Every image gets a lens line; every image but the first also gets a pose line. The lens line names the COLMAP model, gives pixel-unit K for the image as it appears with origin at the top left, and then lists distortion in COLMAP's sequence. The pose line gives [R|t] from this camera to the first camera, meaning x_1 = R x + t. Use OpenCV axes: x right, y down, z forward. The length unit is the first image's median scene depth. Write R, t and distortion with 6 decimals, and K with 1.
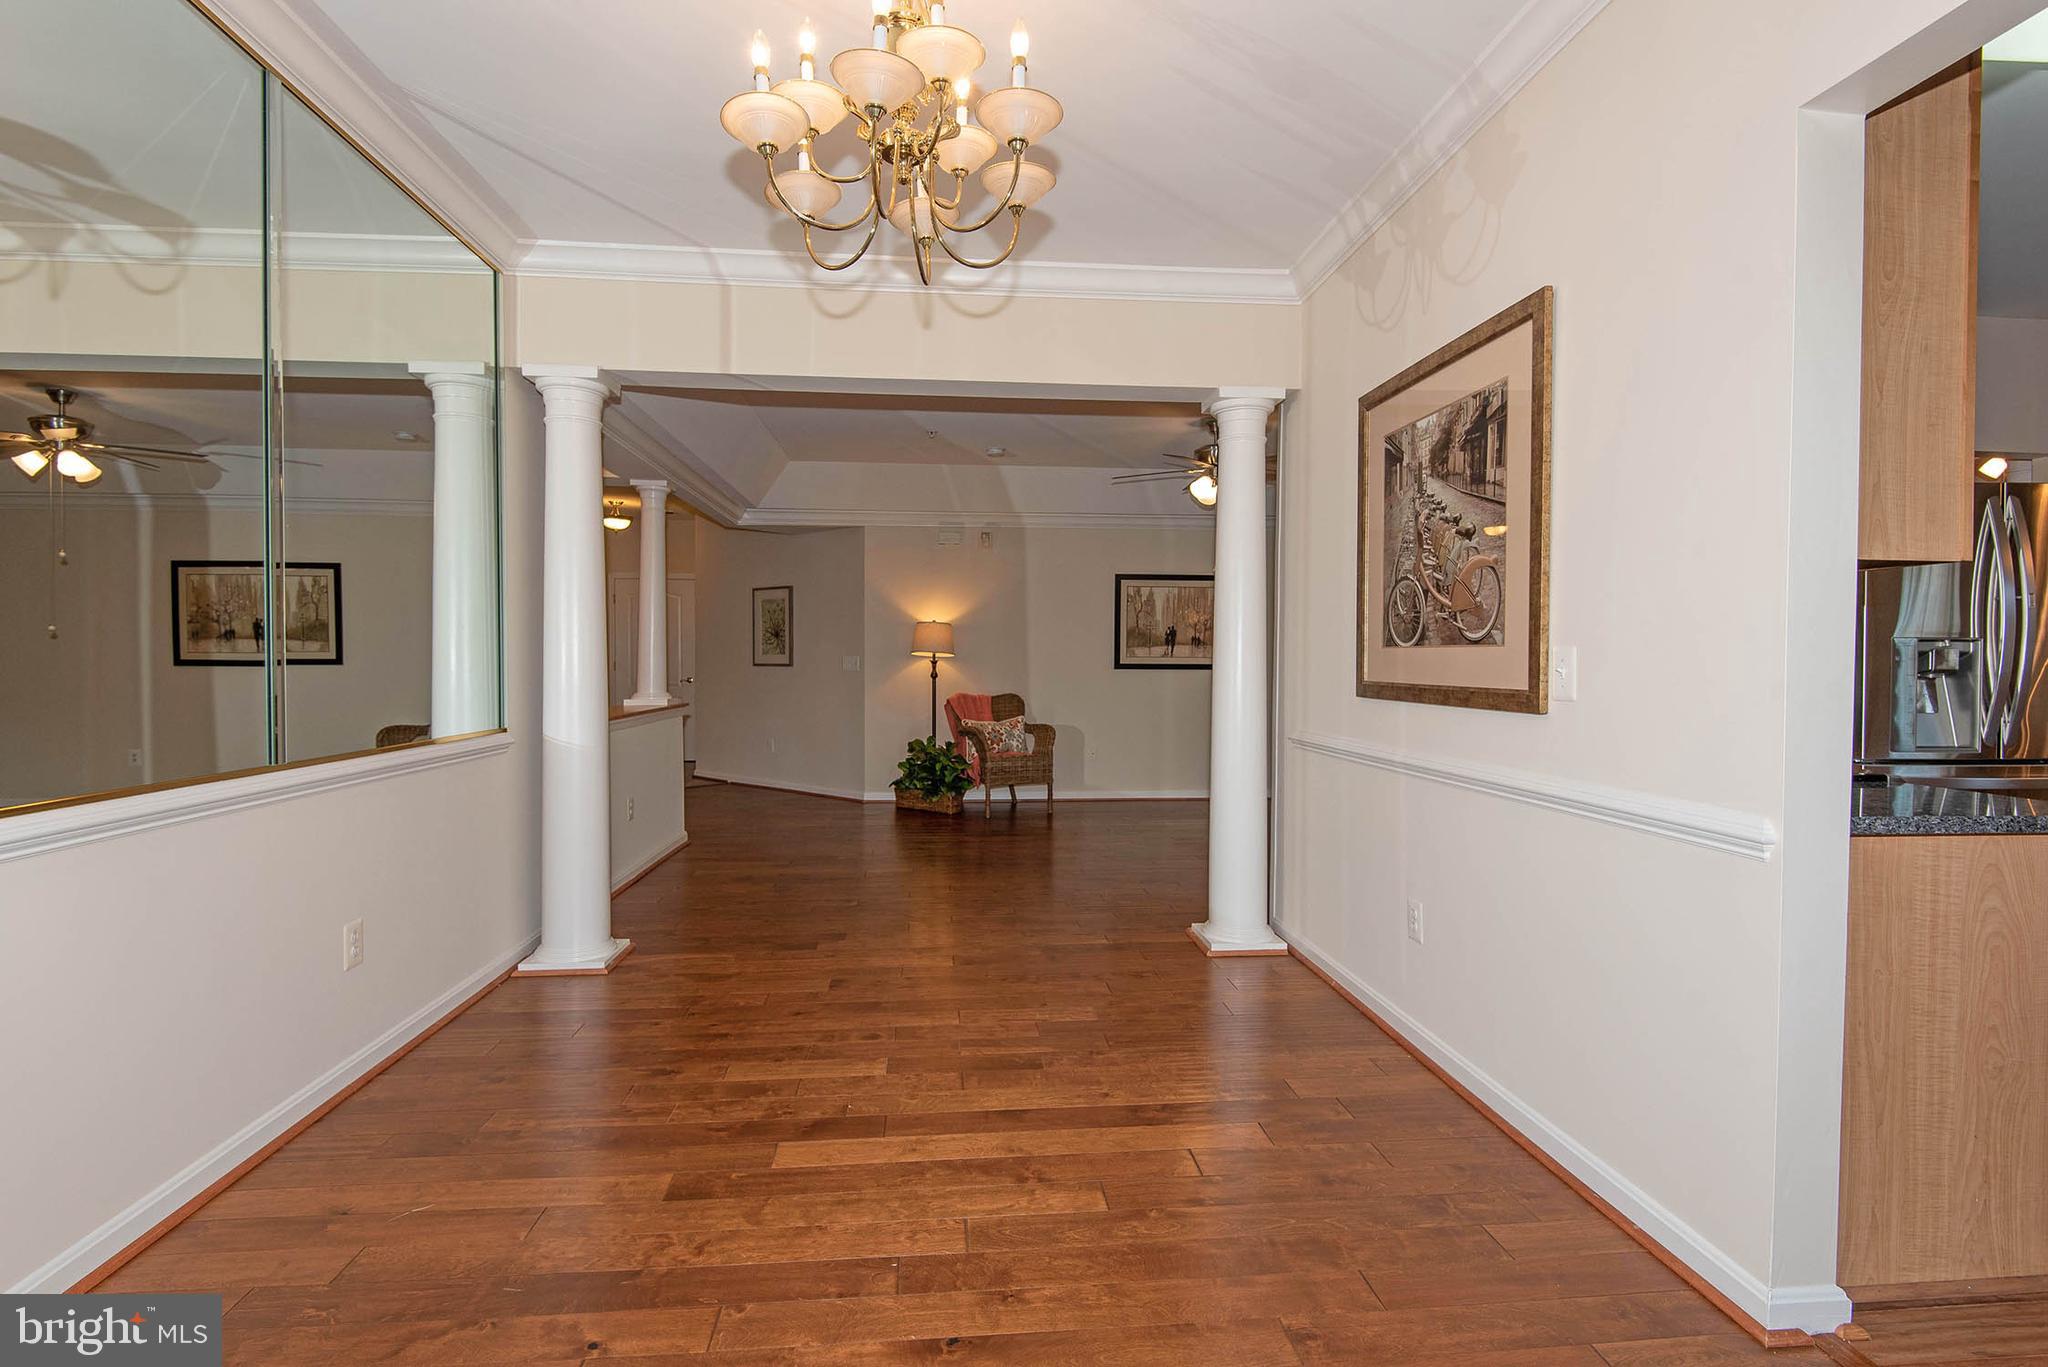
lens RADIAL K [[987.0, 0, 1011.3], [0, 987.0, 678.5], [0, 0, 1]] dist [0.022372, -0.014825]
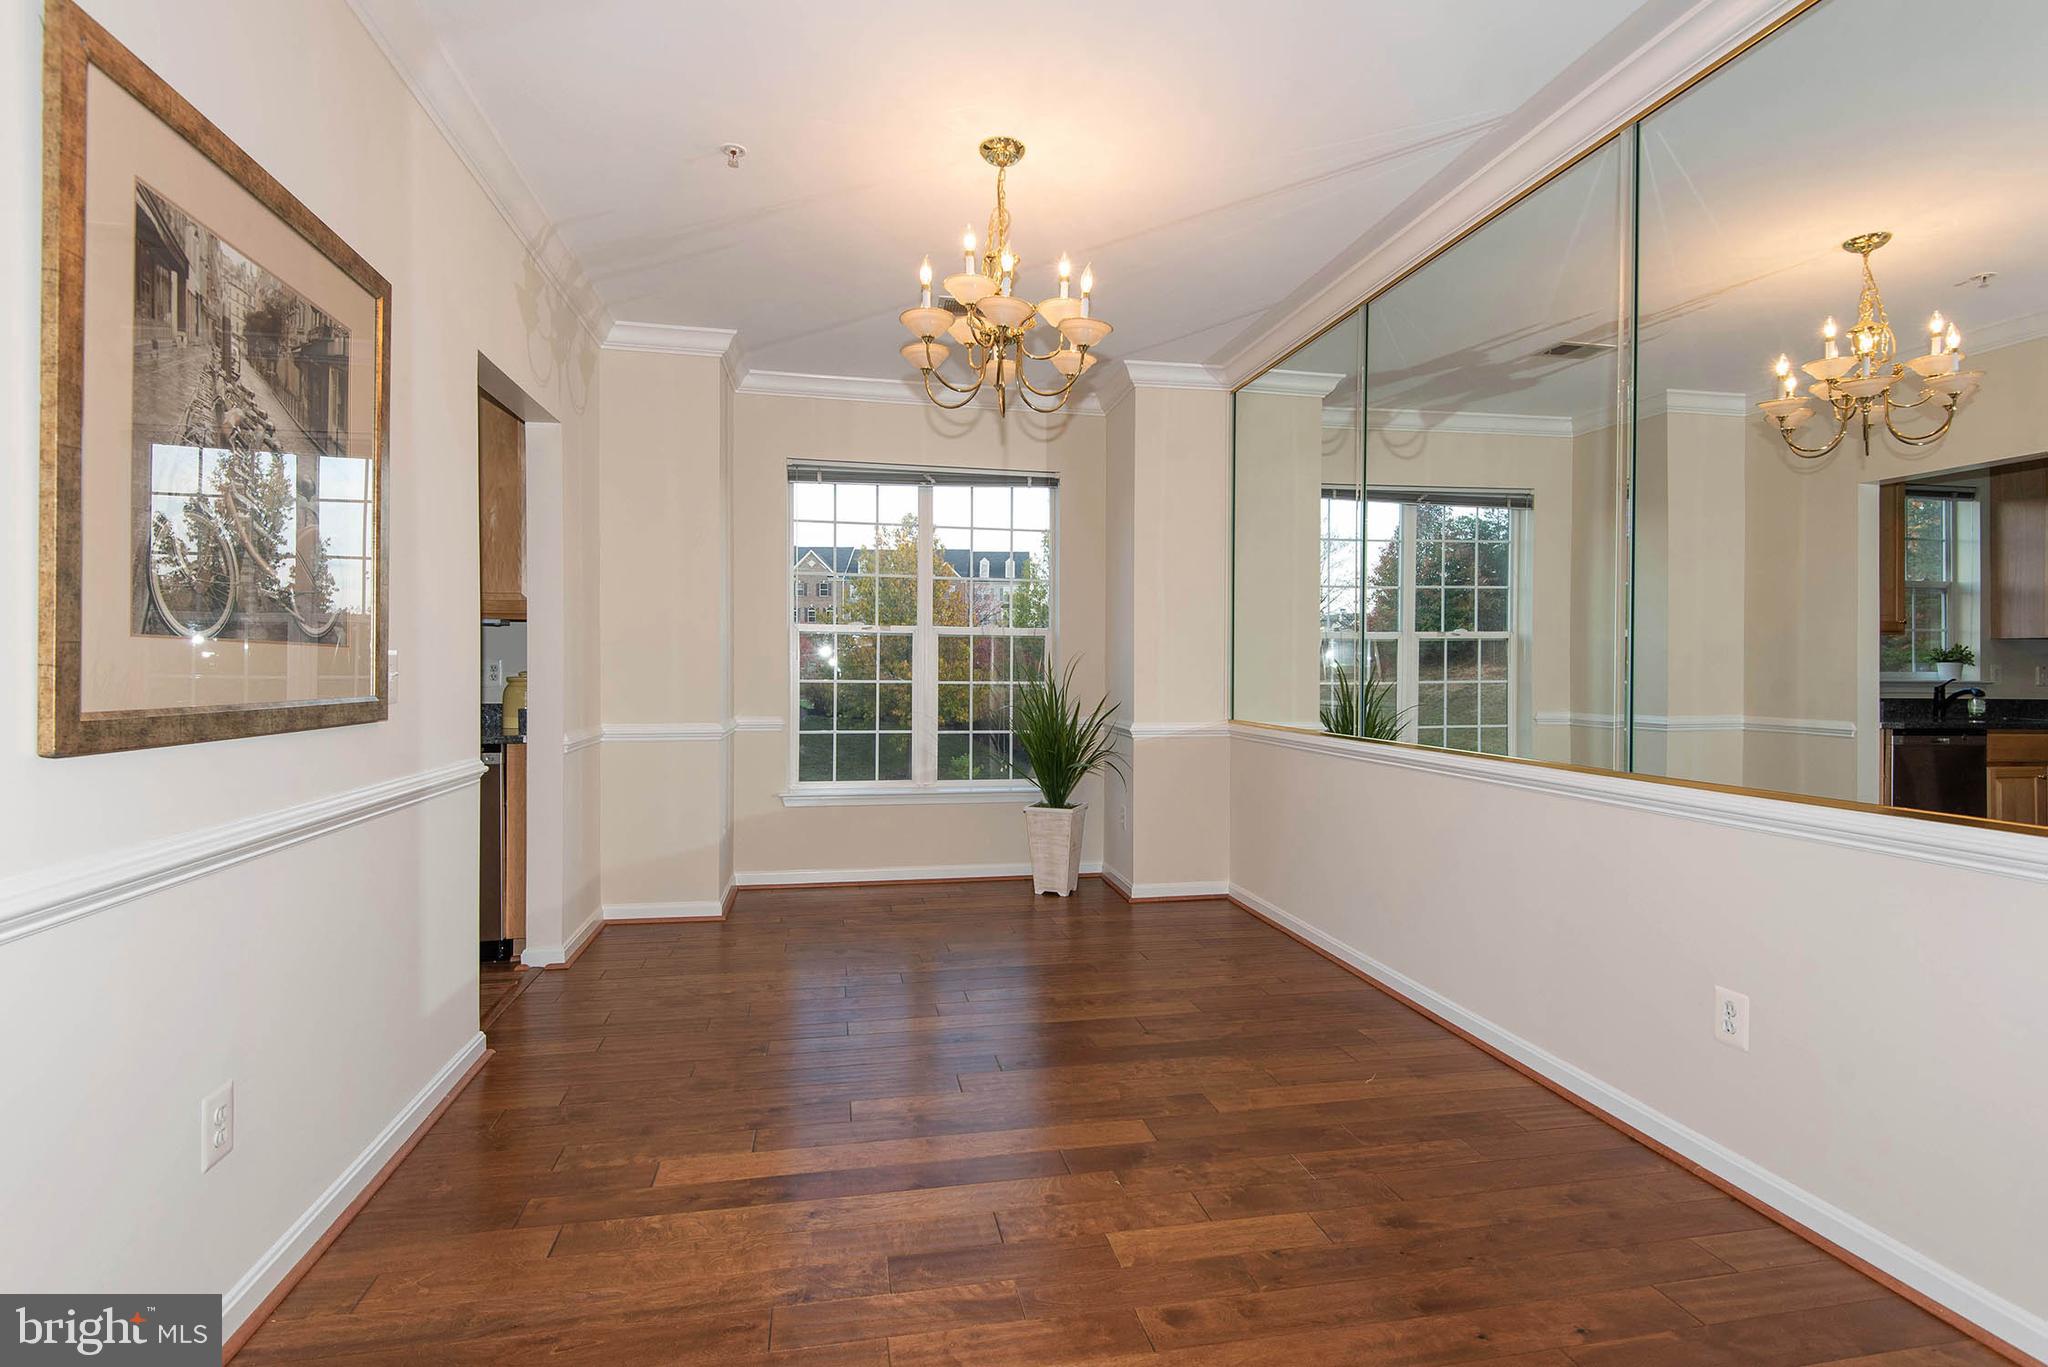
lens RADIAL K [[987.0, 0, 1043.8], [0, 987.0, 680.9], [0, 0, 1]] dist [0.022372, -0.014825]
pose [[-0.990849, -0.007993, -0.134738, 0.020138], [-0.012361, 0.999424, 0.031614, -0.031772], [0.134408, 0.032990, -0.990377, 1.596644]]
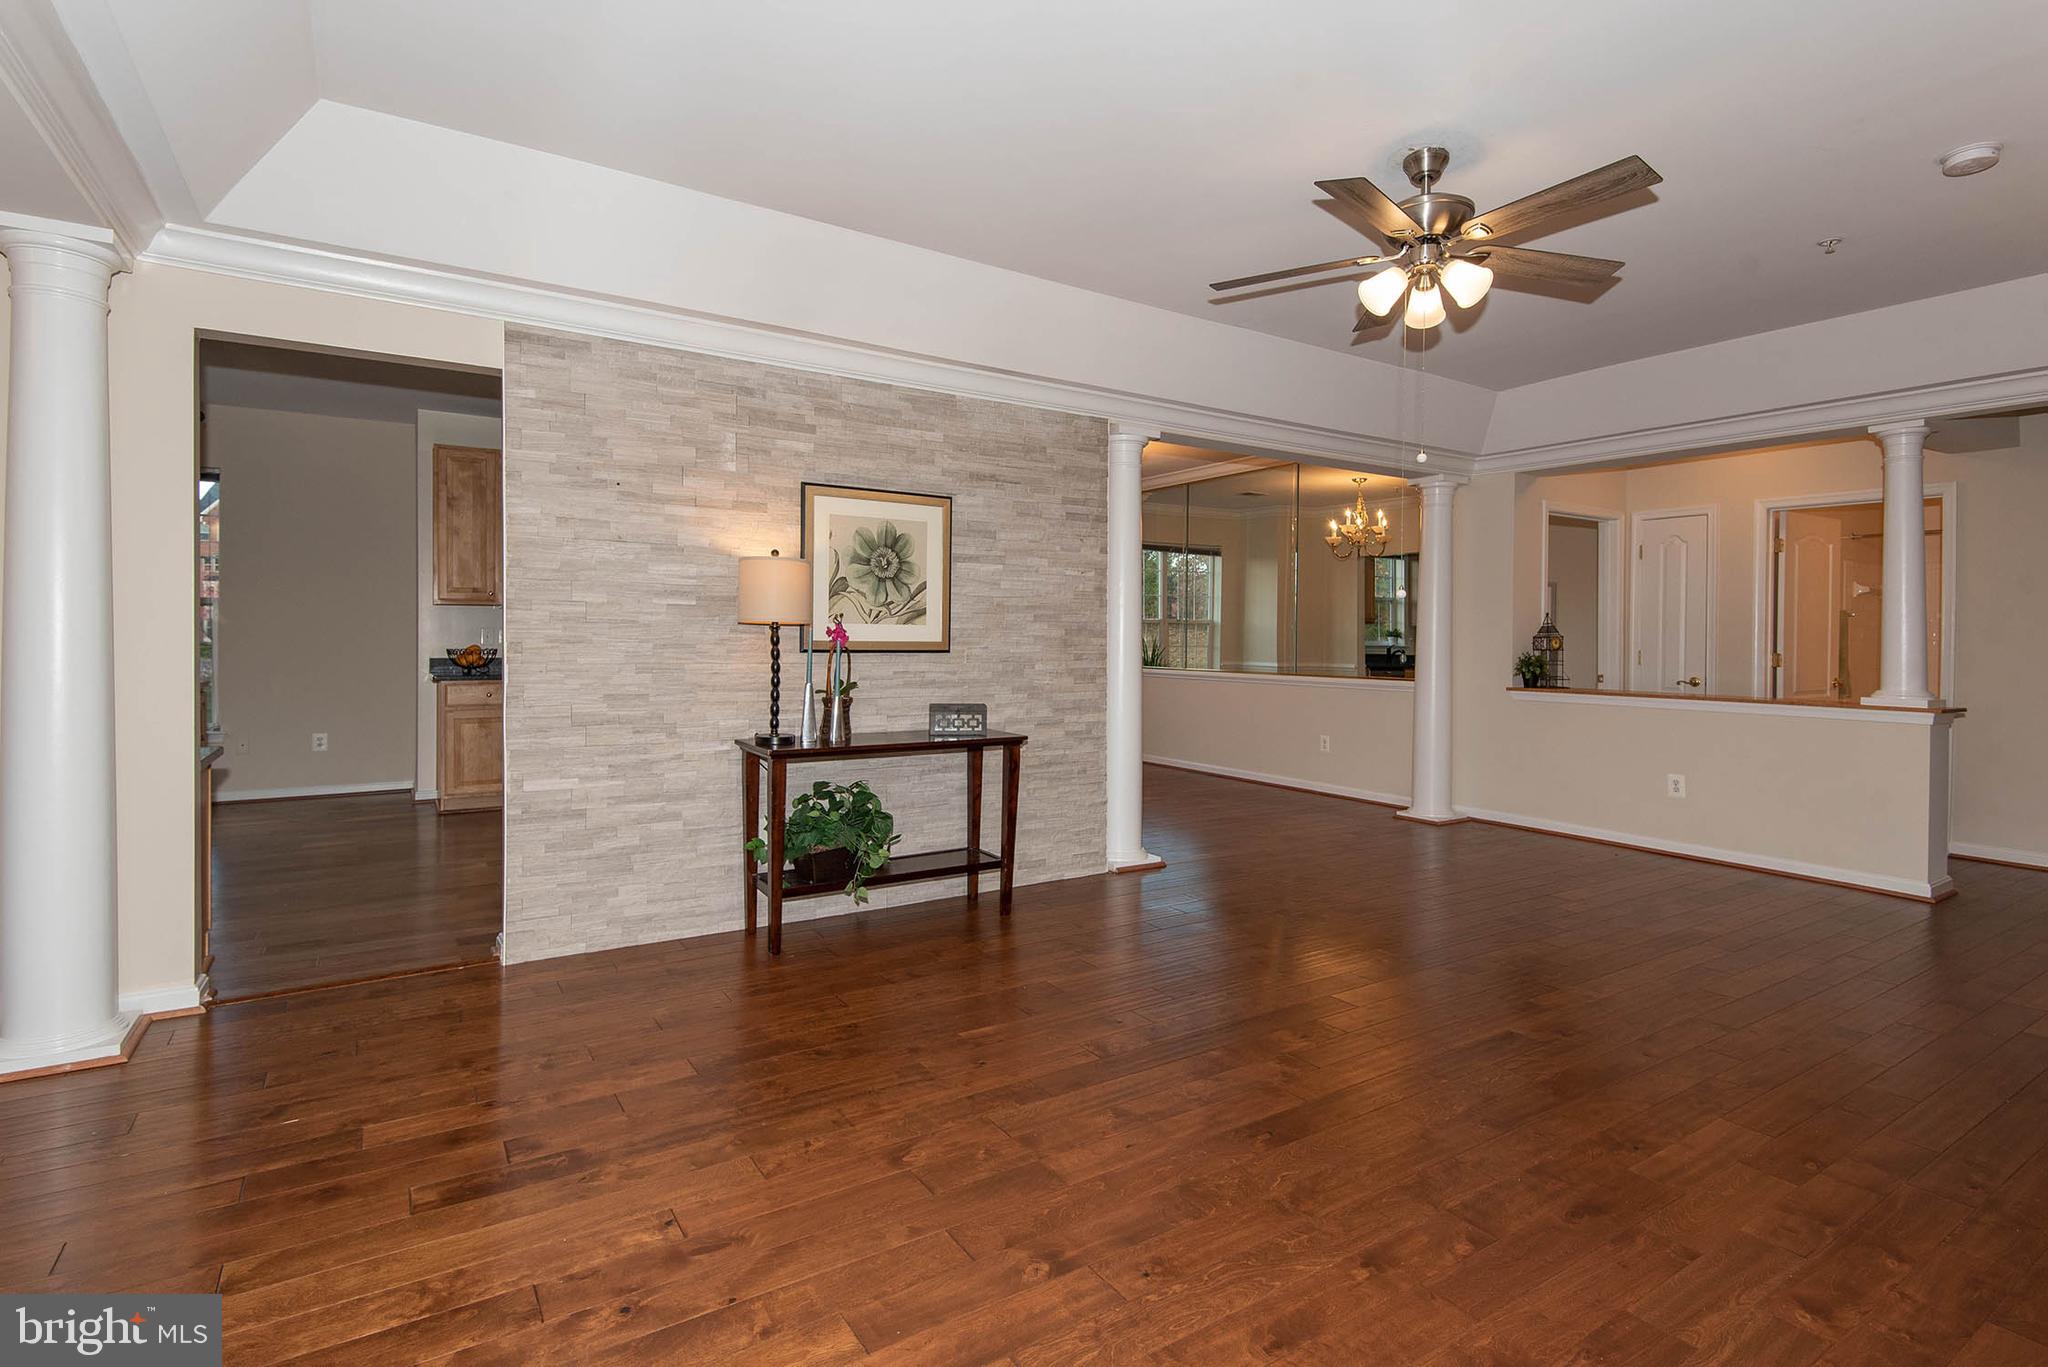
lens RADIAL K [[987.0, 0, 1026.3], [0, 987.0, 644.3], [0, 0, 1]] dist [0.022372, -0.014825]
pose [[-0.878562, -0.011433, -0.477491, 1.252760], [-0.024760, 0.999459, 0.021626, -0.049135], [0.476985, 0.030822, -0.878371, 2.749639]]
